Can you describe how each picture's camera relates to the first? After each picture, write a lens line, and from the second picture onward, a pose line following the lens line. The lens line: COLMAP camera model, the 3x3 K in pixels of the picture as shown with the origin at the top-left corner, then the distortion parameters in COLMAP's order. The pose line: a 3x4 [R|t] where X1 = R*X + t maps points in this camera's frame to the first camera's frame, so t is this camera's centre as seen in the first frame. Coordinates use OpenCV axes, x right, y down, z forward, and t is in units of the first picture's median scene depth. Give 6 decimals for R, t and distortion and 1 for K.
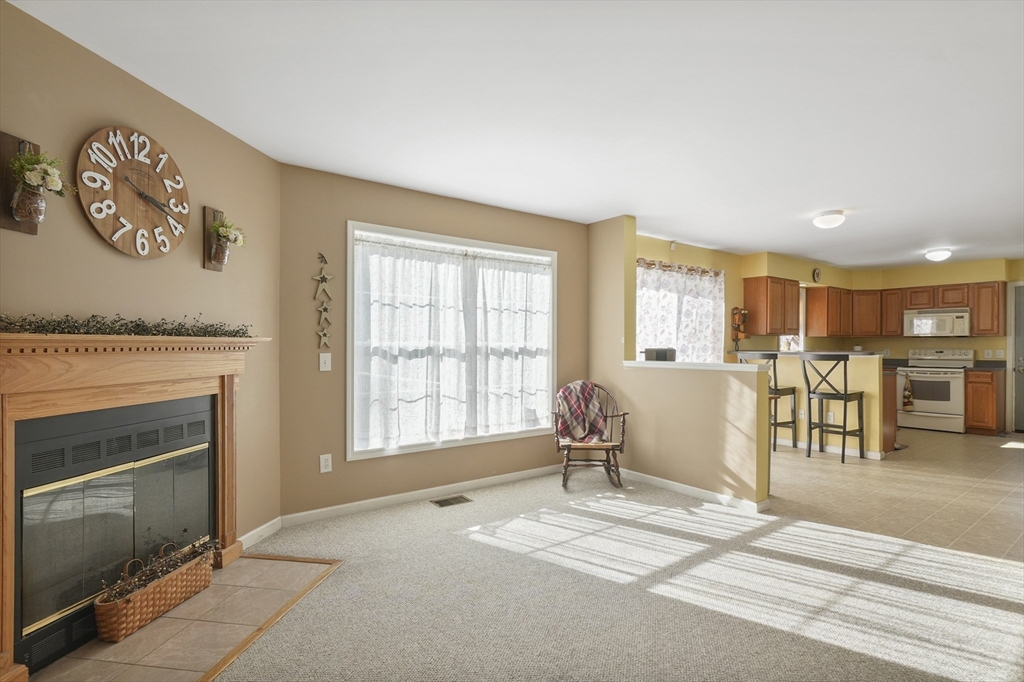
lens RADIAL K [[498.8, 0, 508.5], [0, 498.8, 347.4], [0, 0, 1]] dist [-0.000718, -0.000927]
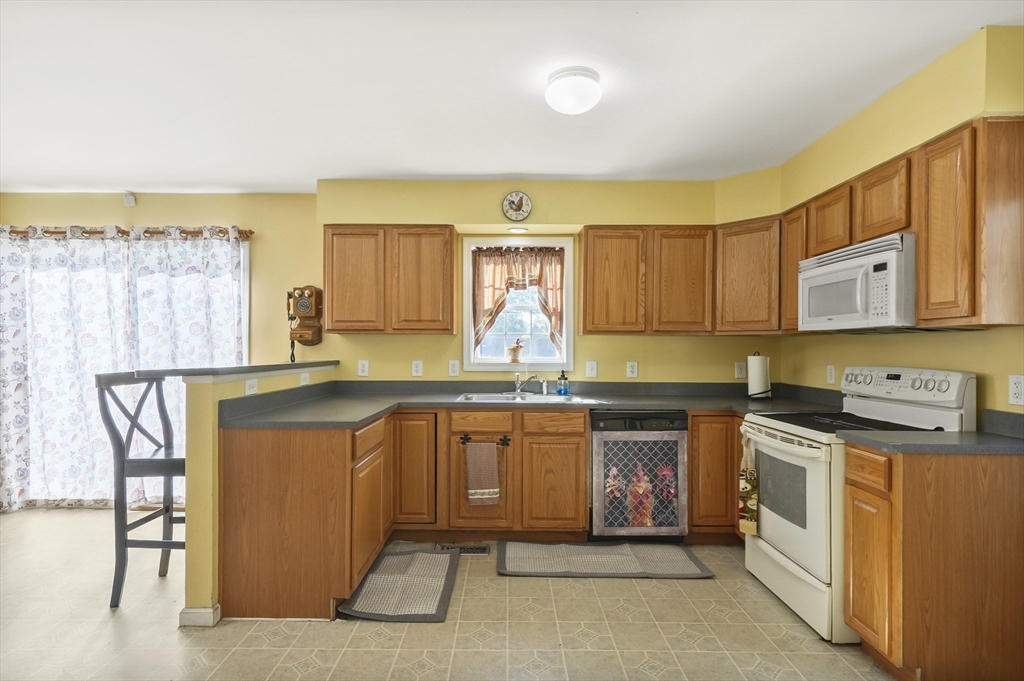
lens RADIAL K [[521.2, 0, 506.9], [0, 521.2, 345.3], [0, 0, 1]] dist [0.013436, -0.000820]
pose [[0.798742, 0.001031, -0.601673, 1.527673], [-0.008120, 0.999926, -0.009066, -0.011363], [0.601619, 0.012127, 0.798691, 0.998217]]
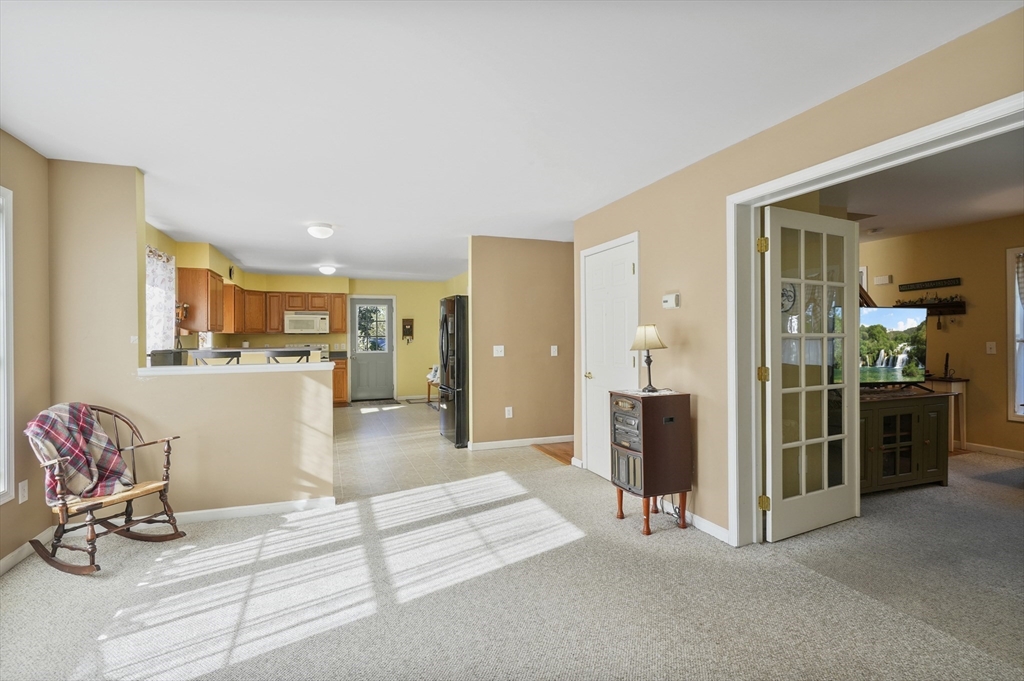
lens RADIAL K [[498.8, 0, 506.7], [0, 498.8, 340.9], [0, 0, 1]] dist [-0.000718, -0.000927]
pose [[0.290178, -0.010628, 0.956914, -0.316734], [0.011852, 0.999902, 0.007512, -0.012163], [-0.956899, 0.009161, 0.290275, 0.287562]]
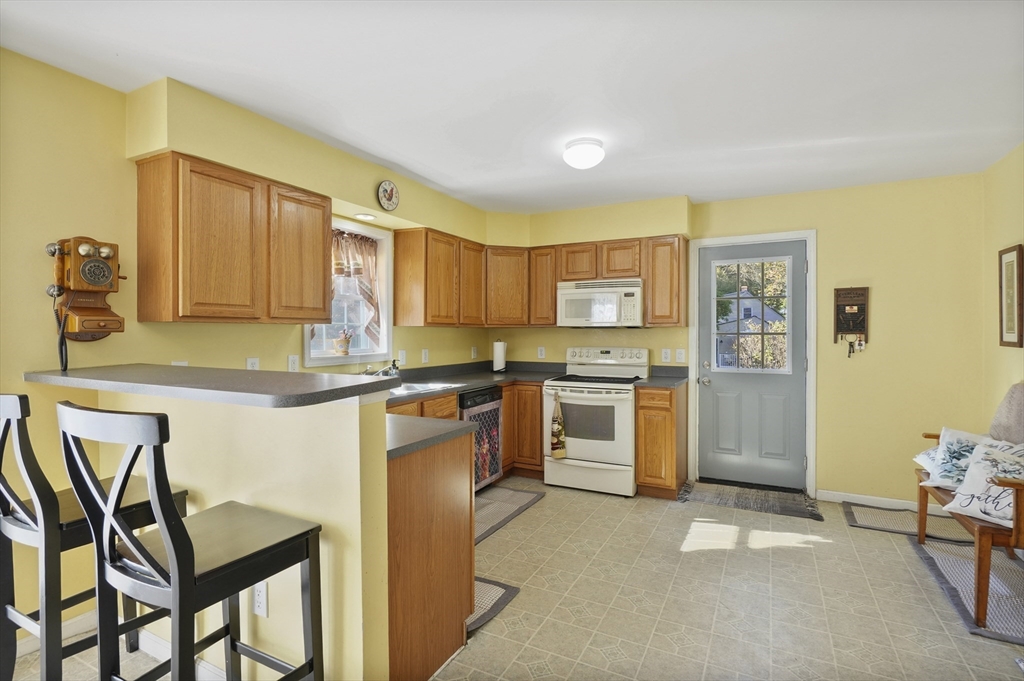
lens RADIAL K [[498.8, 0, 505.0], [0, 498.8, 334.0], [0, 0, 1]] dist [-0.000718, -0.000927]
pose [[0.902643, -0.001147, 0.430389, 0.863051], [0.001613, 0.999998, -0.000718, -0.022638], [-0.430388, 0.001342, 0.902643, 0.881817]]
